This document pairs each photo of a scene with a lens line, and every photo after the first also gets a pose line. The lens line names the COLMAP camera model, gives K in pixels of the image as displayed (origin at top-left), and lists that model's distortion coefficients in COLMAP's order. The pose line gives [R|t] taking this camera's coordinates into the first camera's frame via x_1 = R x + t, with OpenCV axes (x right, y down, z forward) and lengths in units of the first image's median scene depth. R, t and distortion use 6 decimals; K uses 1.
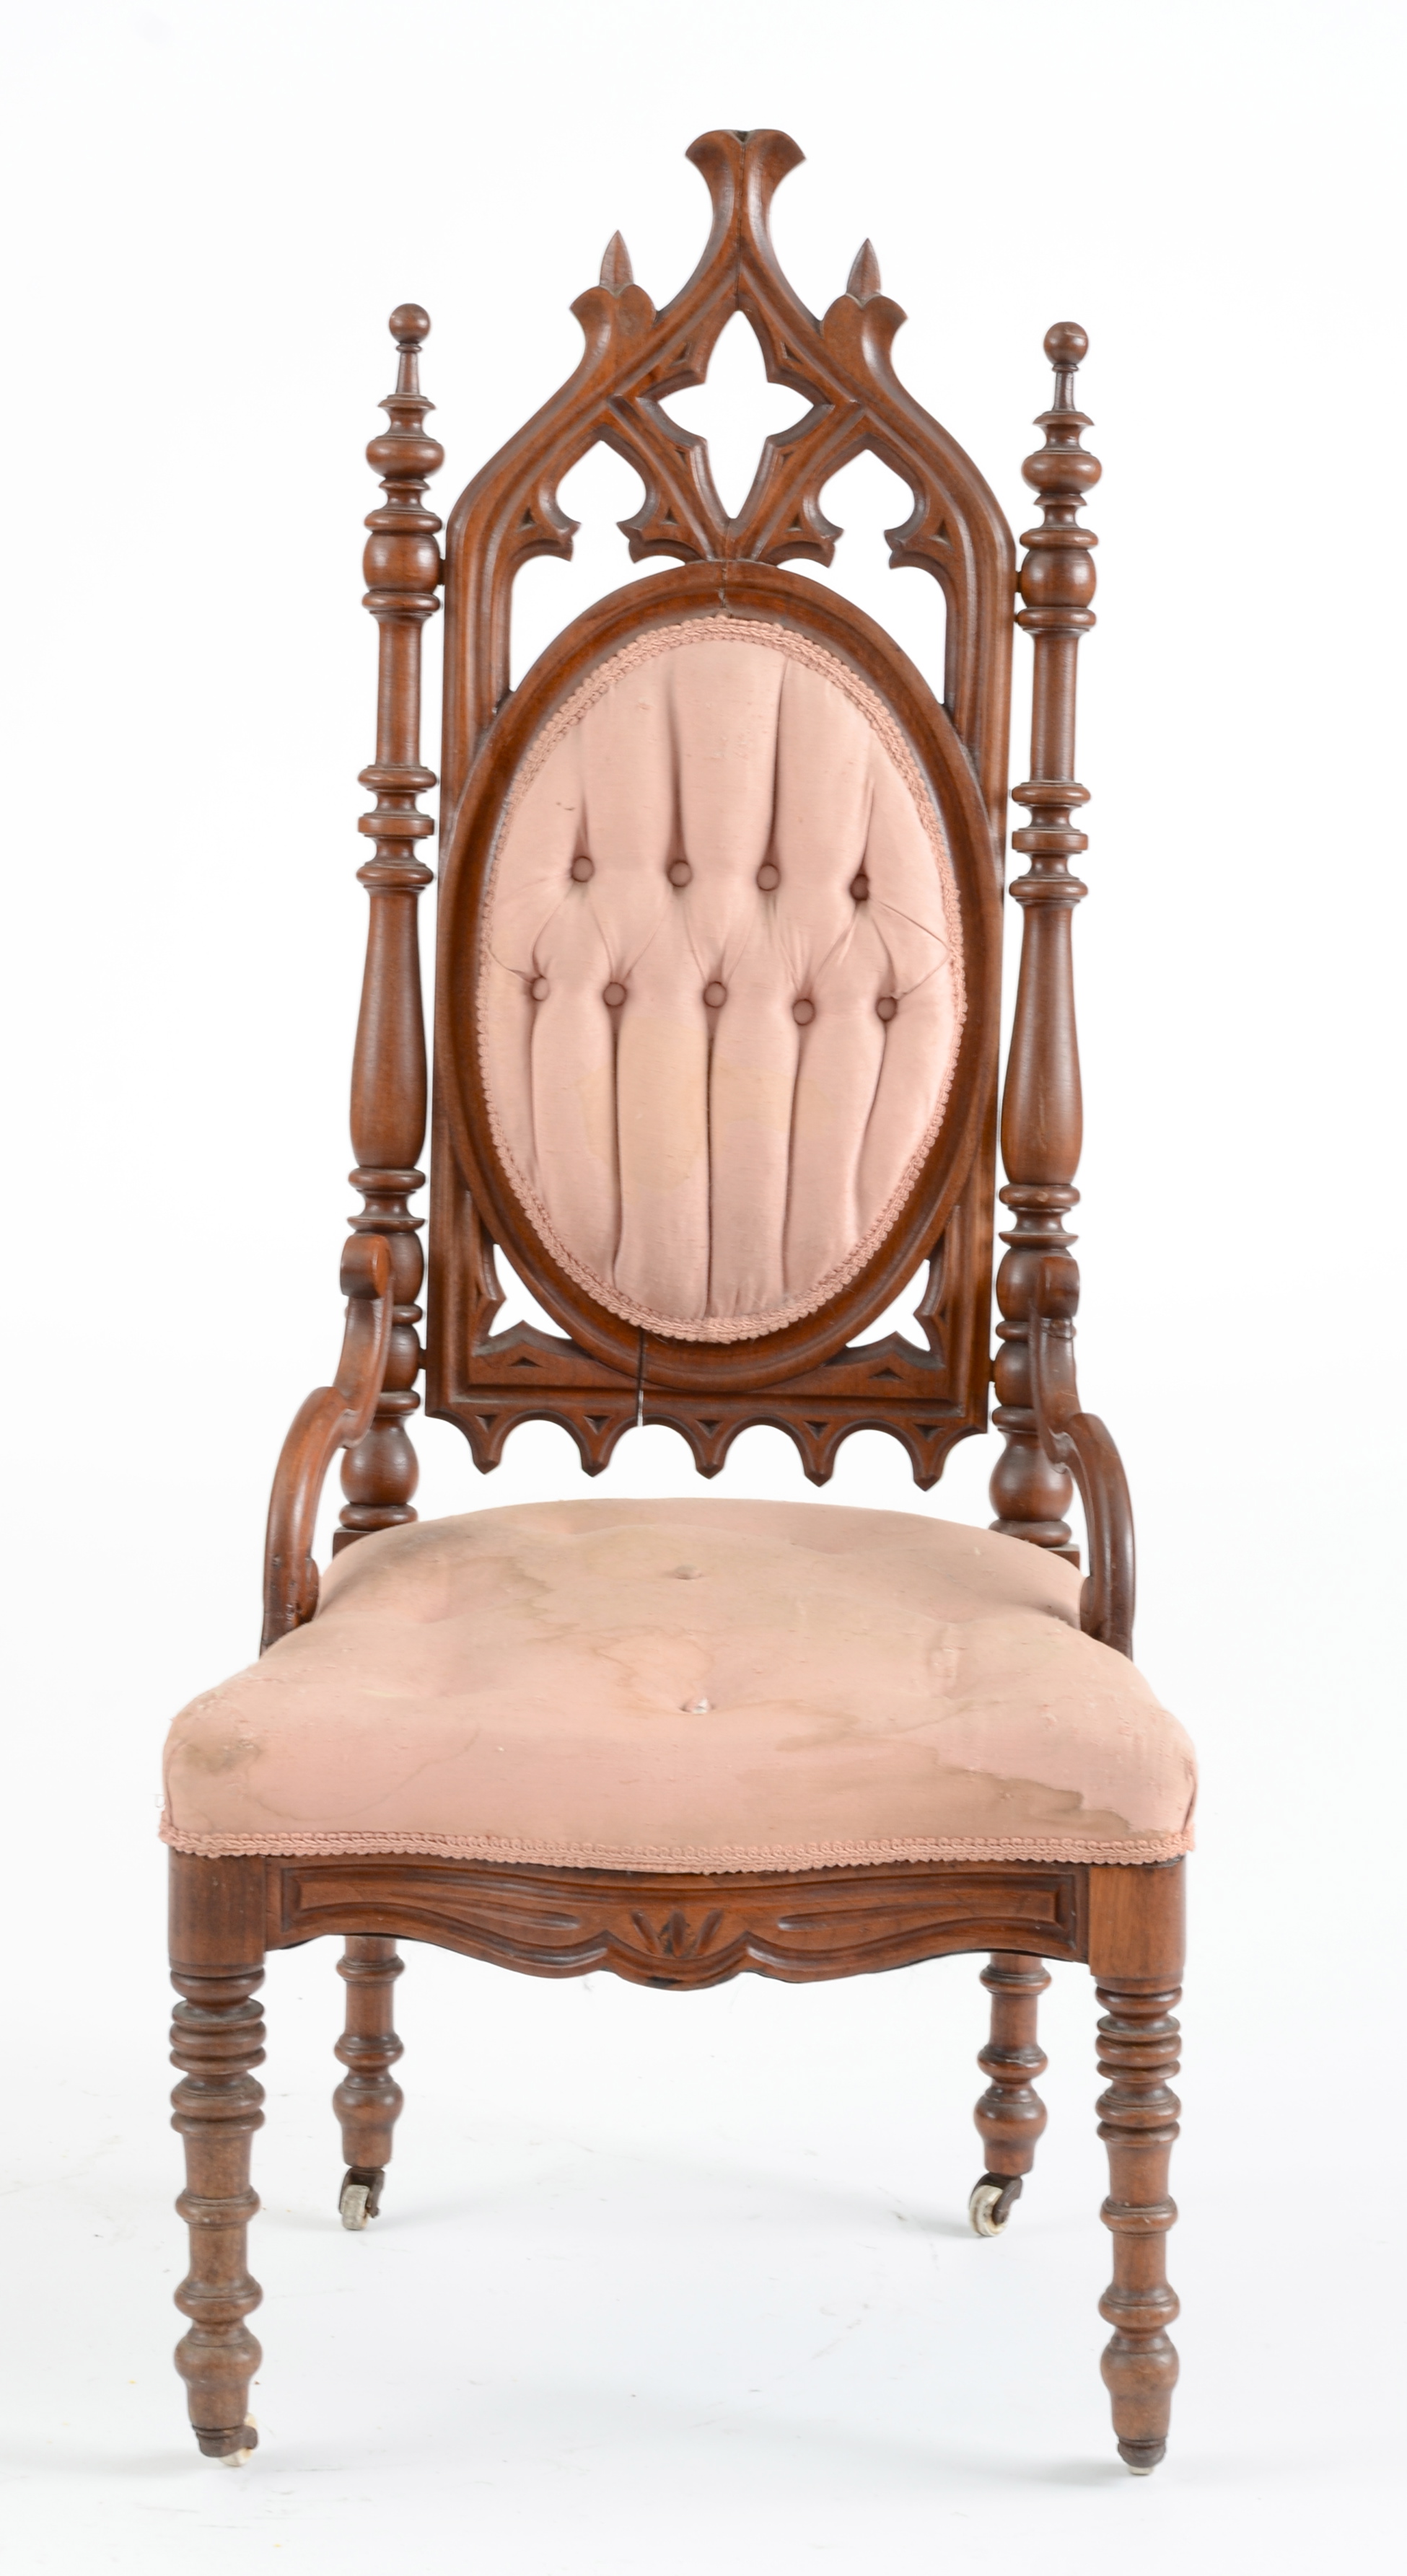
lens RADIAL K [[7950.8, 0, 768.9], [0, 7950.8, 1346.5], [0, 0, 1]] dist [0.819618, 0.000000]
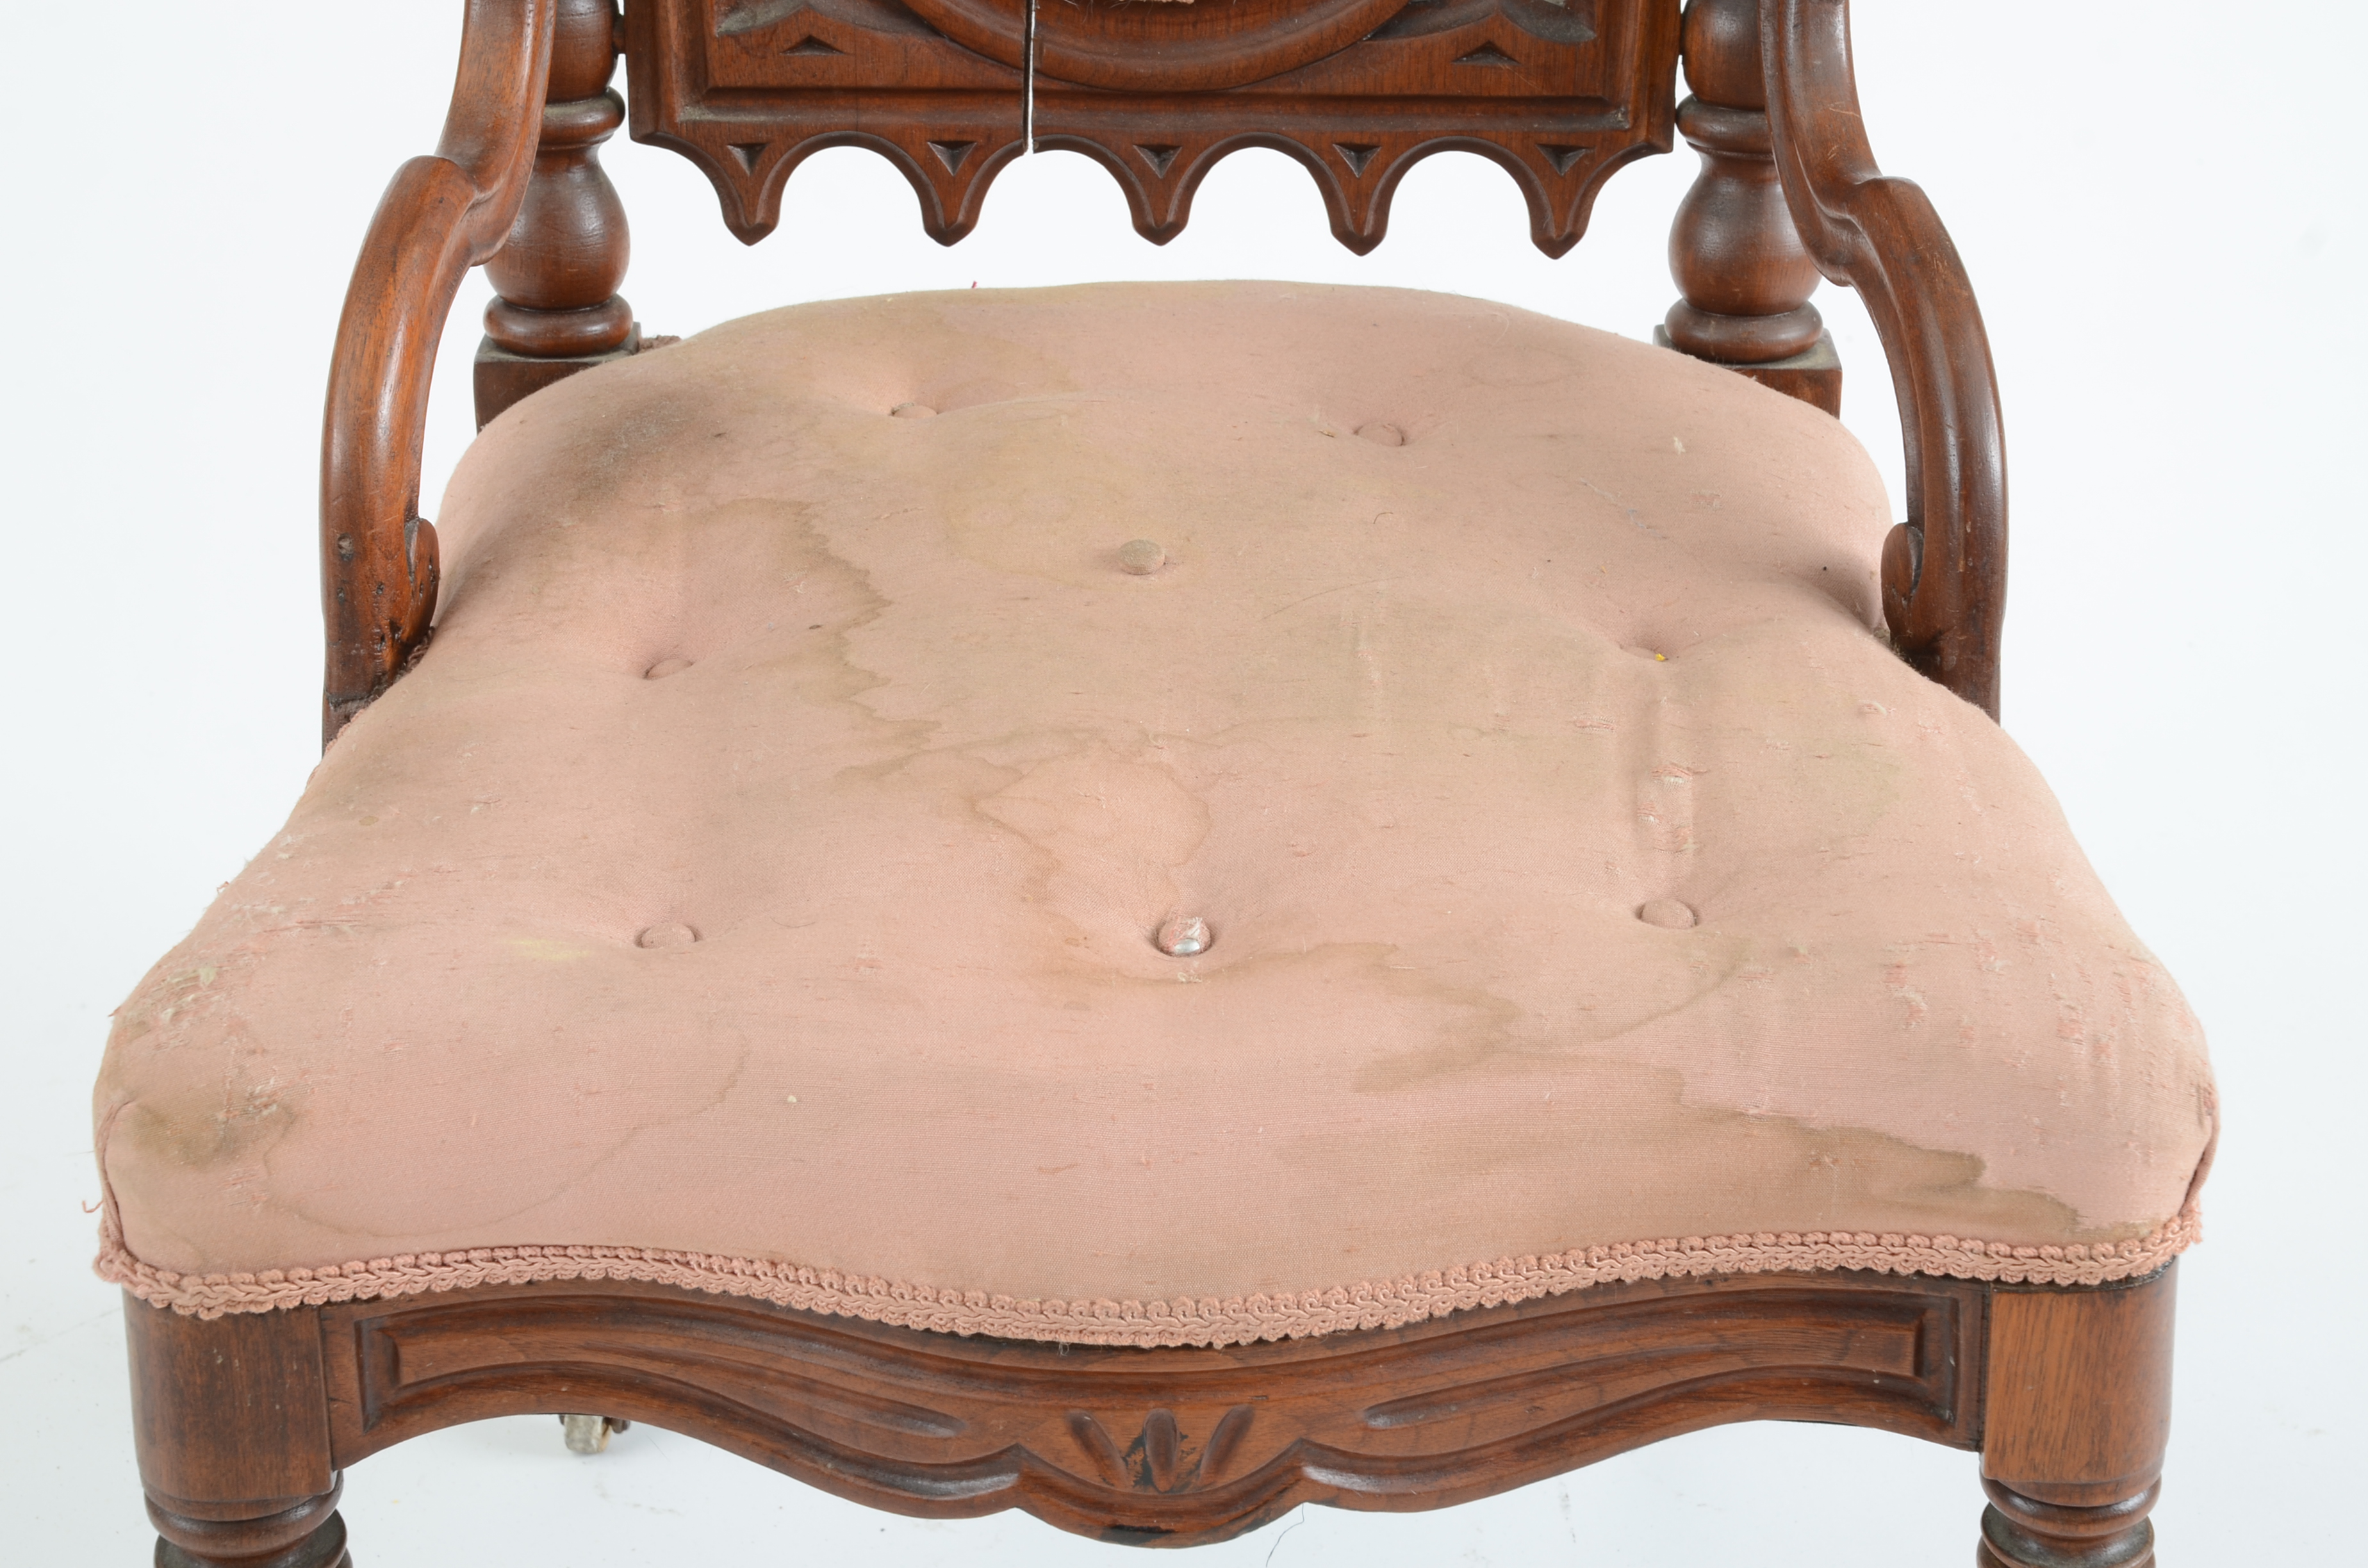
lens RADIAL K [[5889.4, 0, 1182.2], [0, 5889.4, 804.5], [0, 0, 1]] dist [0.549847, 0.000000]
pose [[0.999488, -0.026566, 0.017855, -0.014388], [0.020153, 0.955657, 0.293793, -0.067012], [-0.024868, -0.293283, 0.955702, 0.604395]]
